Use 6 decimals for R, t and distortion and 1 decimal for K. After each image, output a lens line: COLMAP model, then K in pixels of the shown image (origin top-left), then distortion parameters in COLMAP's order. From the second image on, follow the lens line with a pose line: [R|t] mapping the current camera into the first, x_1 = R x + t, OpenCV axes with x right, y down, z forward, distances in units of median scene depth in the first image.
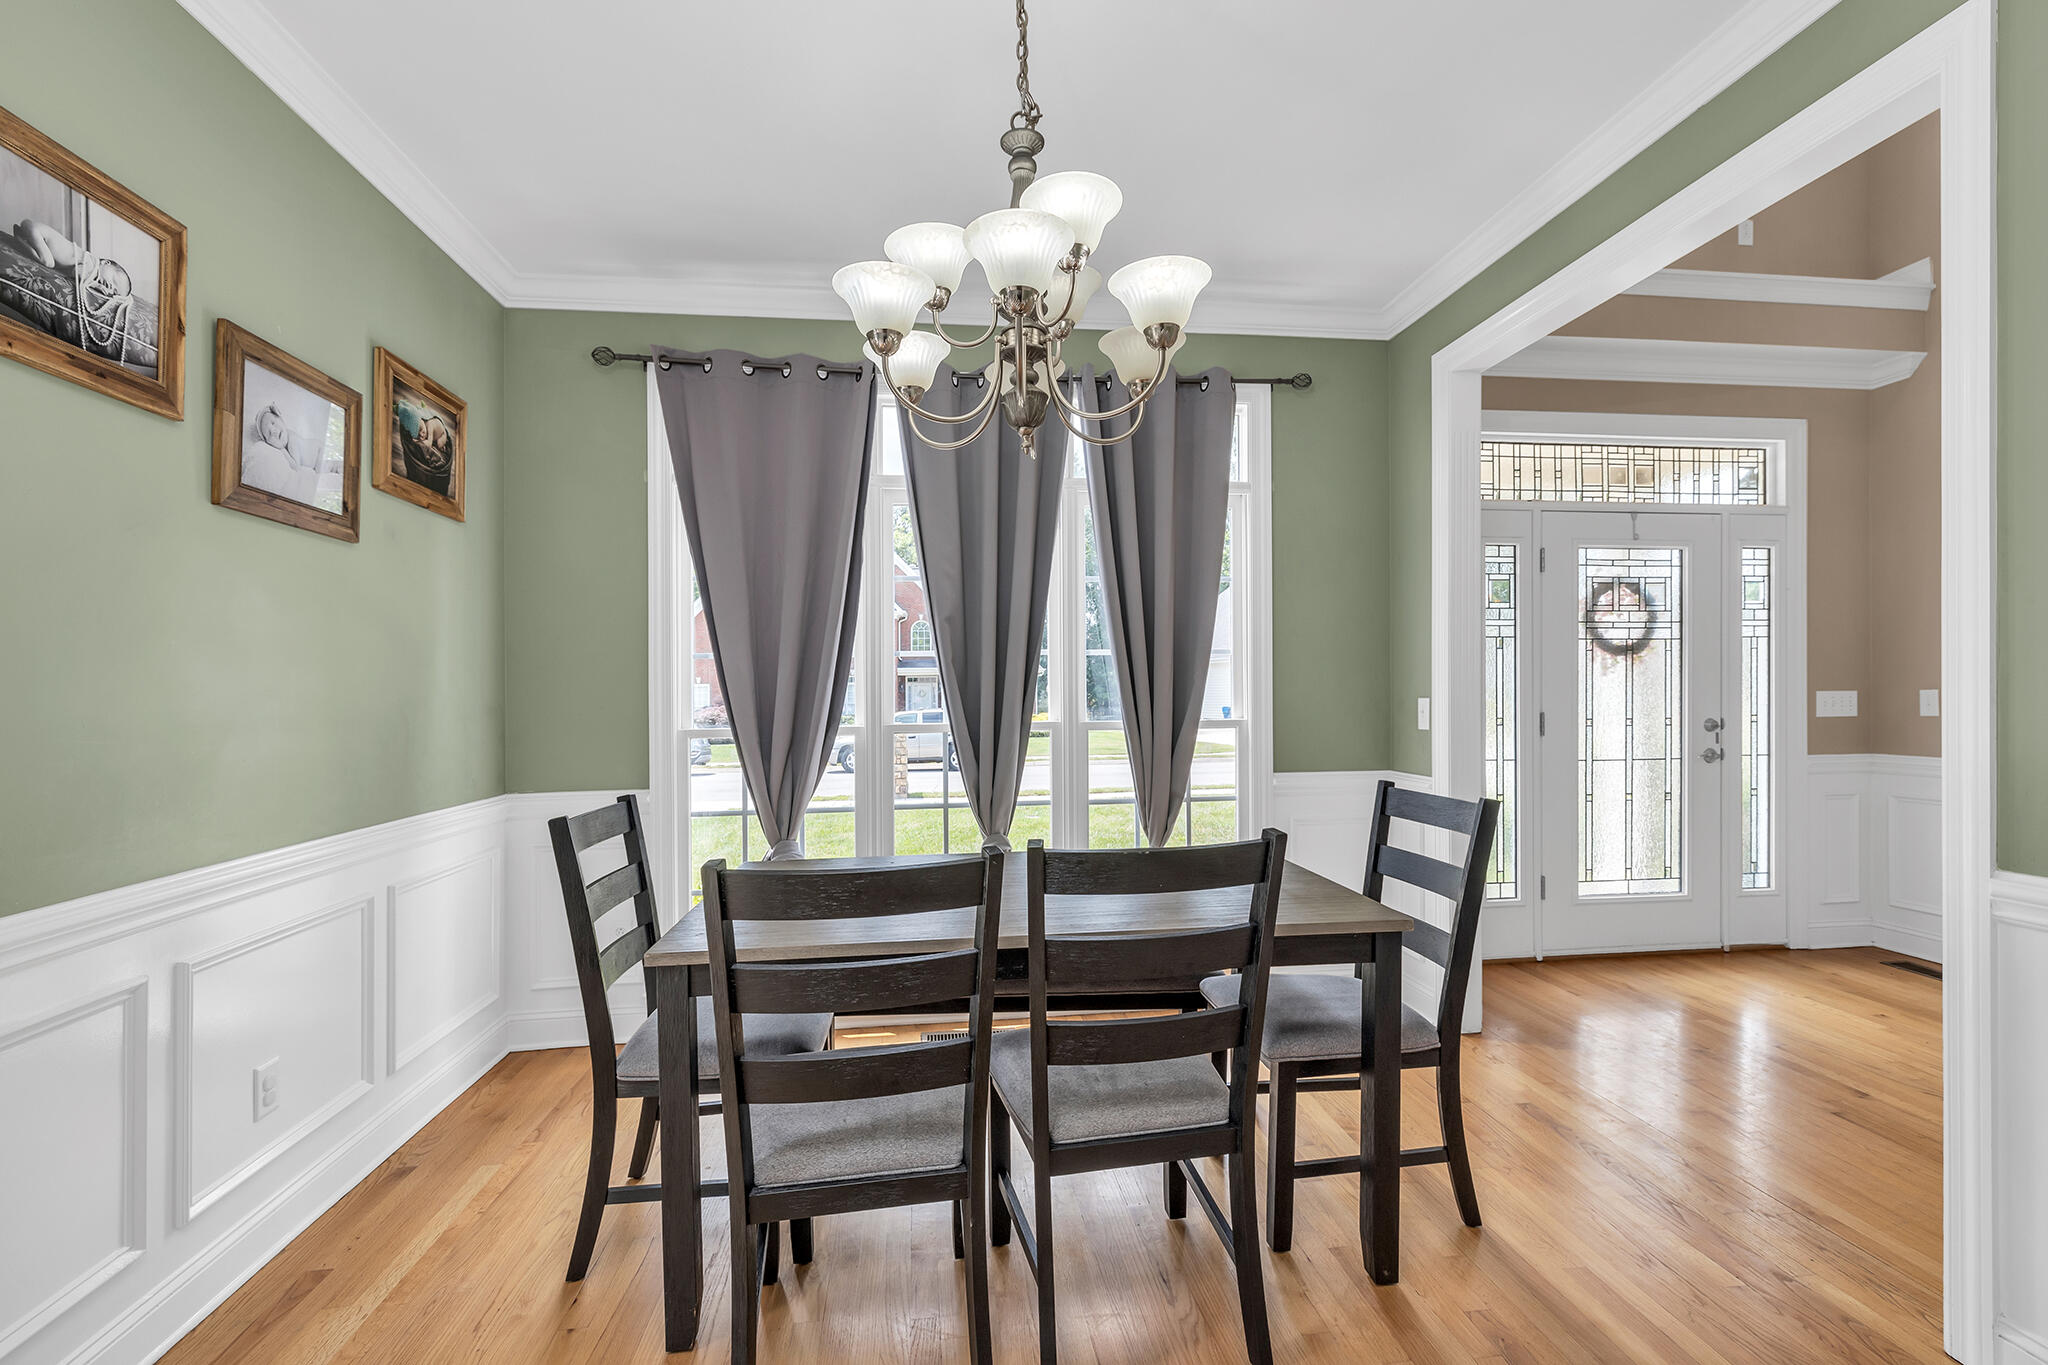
lens RADIAL K [[885.8, 0, 1014.7], [0, 885.8, 691.9], [0, 0, 1]] dist [-0.002776, -0.000163]
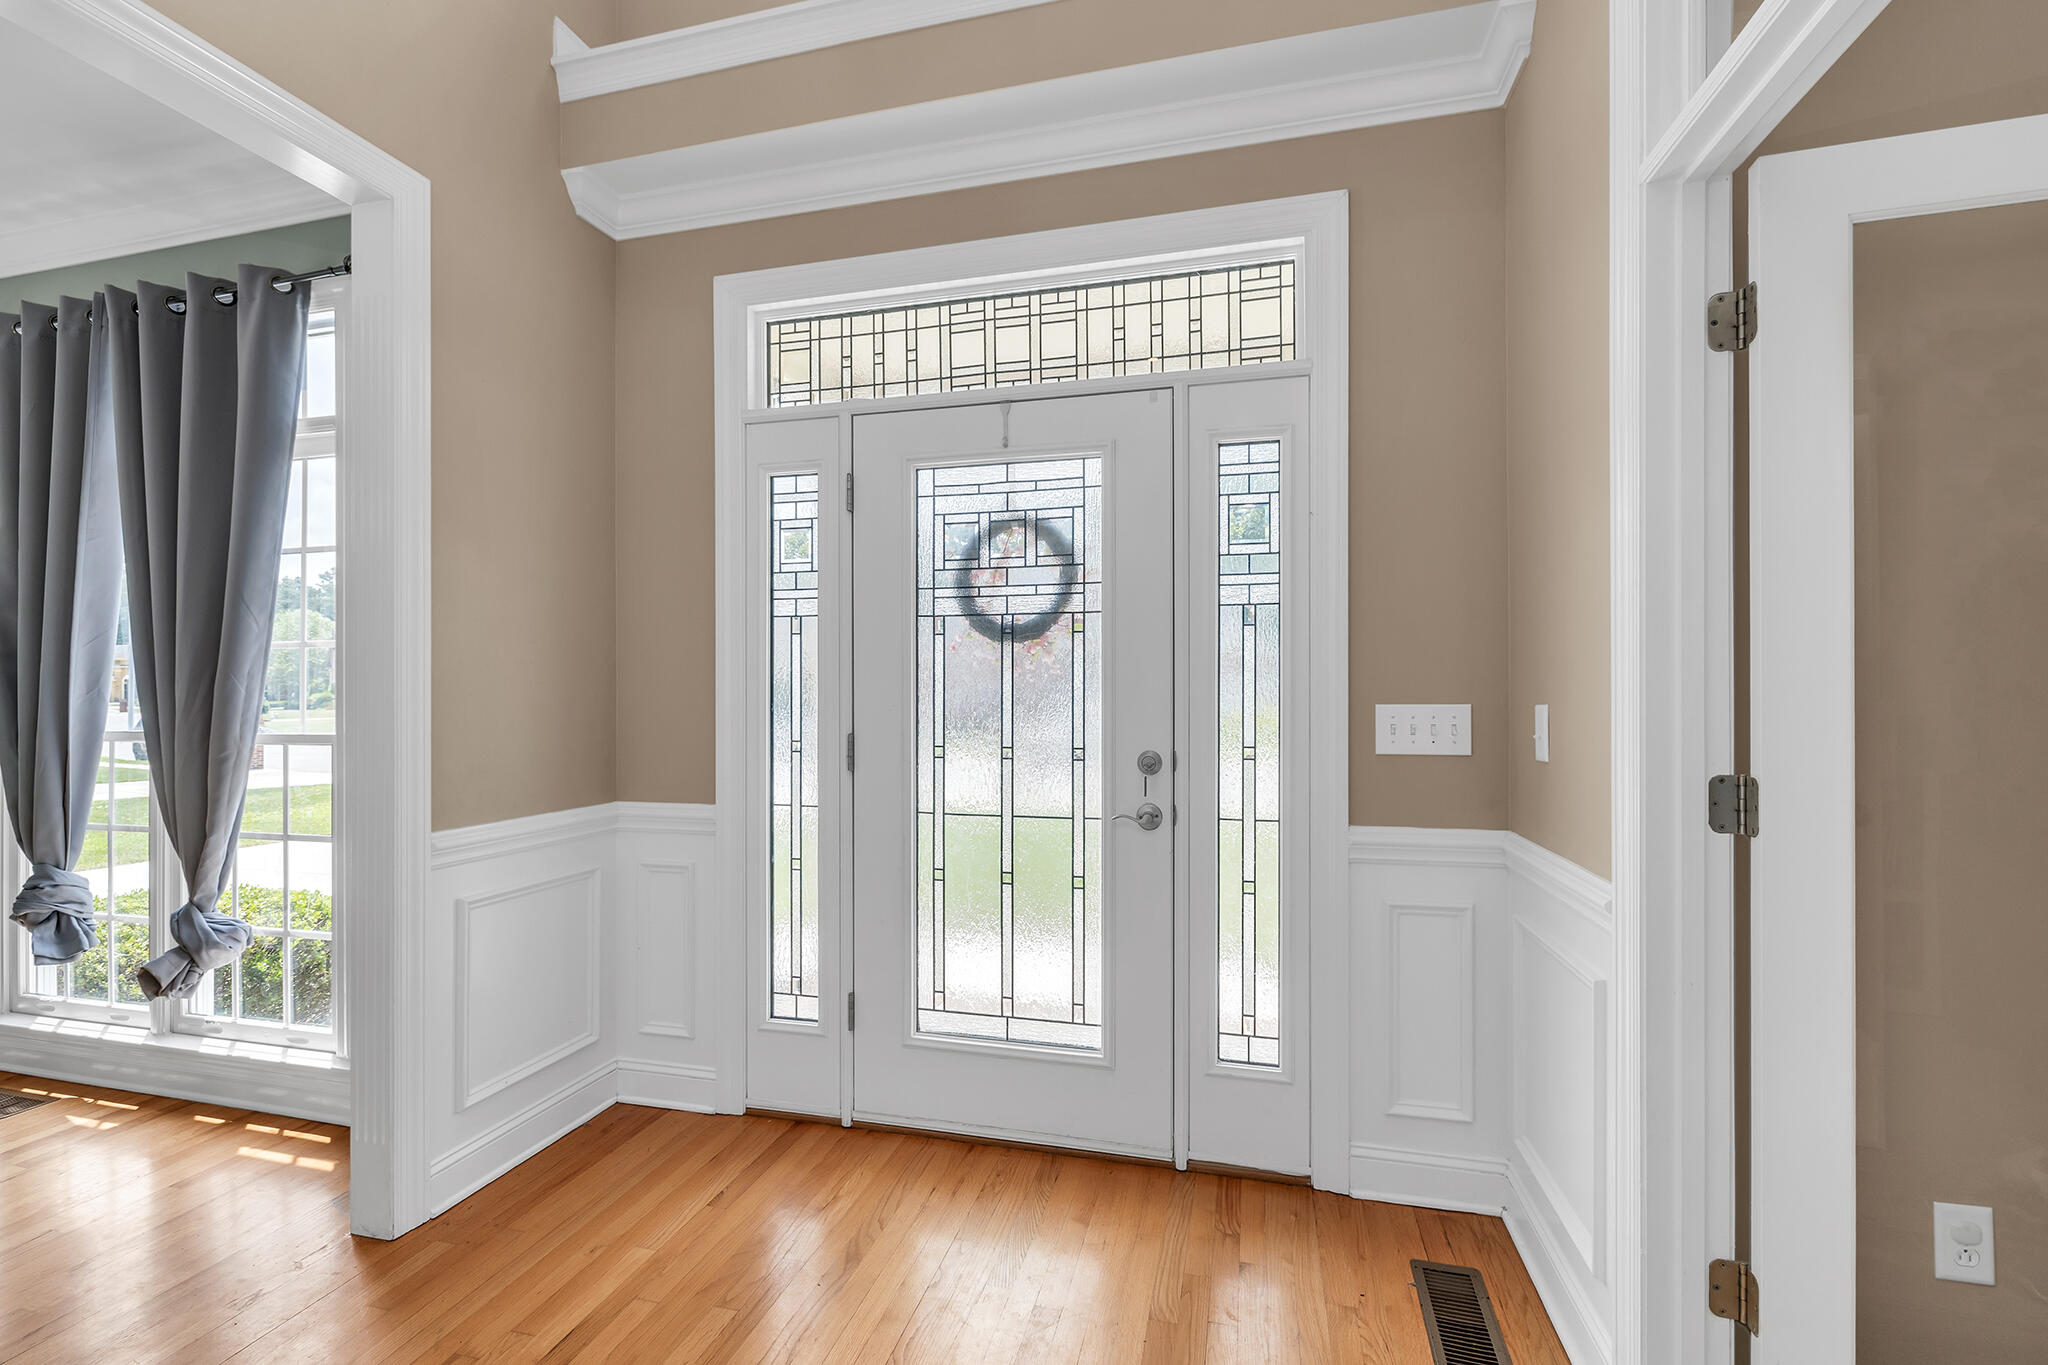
lens RADIAL K [[886.2, 0, 1030.9], [0, 886.2, 680.6], [0, 0, 1]] dist [-0.000749, -0.001067]
pose [[0.934364, 0.002676, -0.356310, 0.914986], [-0.002317, 0.999996, 0.001435, -0.015794], [0.356313, -0.000515, 0.934367, 0.442252]]
